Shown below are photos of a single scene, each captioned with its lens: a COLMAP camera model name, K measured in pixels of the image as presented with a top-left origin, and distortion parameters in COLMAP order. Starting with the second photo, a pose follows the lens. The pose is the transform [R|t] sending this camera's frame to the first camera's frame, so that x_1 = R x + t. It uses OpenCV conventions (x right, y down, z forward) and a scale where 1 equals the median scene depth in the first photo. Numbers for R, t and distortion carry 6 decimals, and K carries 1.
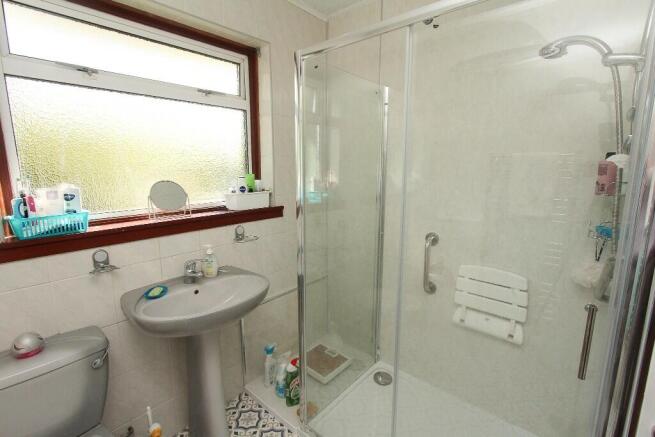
lens RADIAL K [[321.3, 0, 327.5], [0, 321.3, 218.5], [0, 0, 1]] dist [-0.002882, -0.000056]
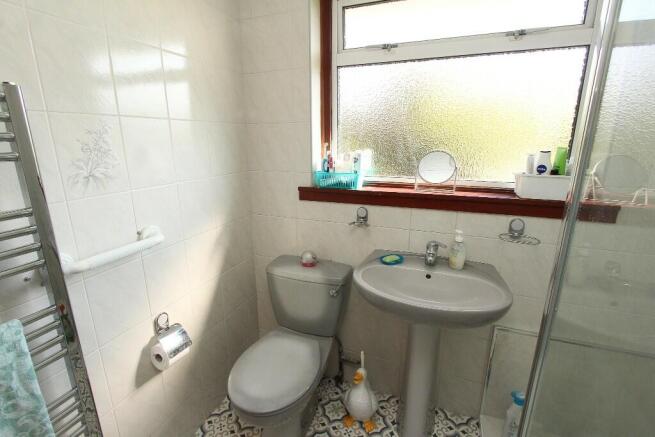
lens RADIAL K [[321.3, 0, 327.5], [0, 321.3, 218.5], [0, 0, 1]] dist [-0.002882, -0.000056]
pose [[0.323058, 0.235712, -0.916555, 0.299770], [-0.155700, 0.968527, 0.194198, -0.062224], [0.933483, 0.079971, 0.349591, 0.414836]]
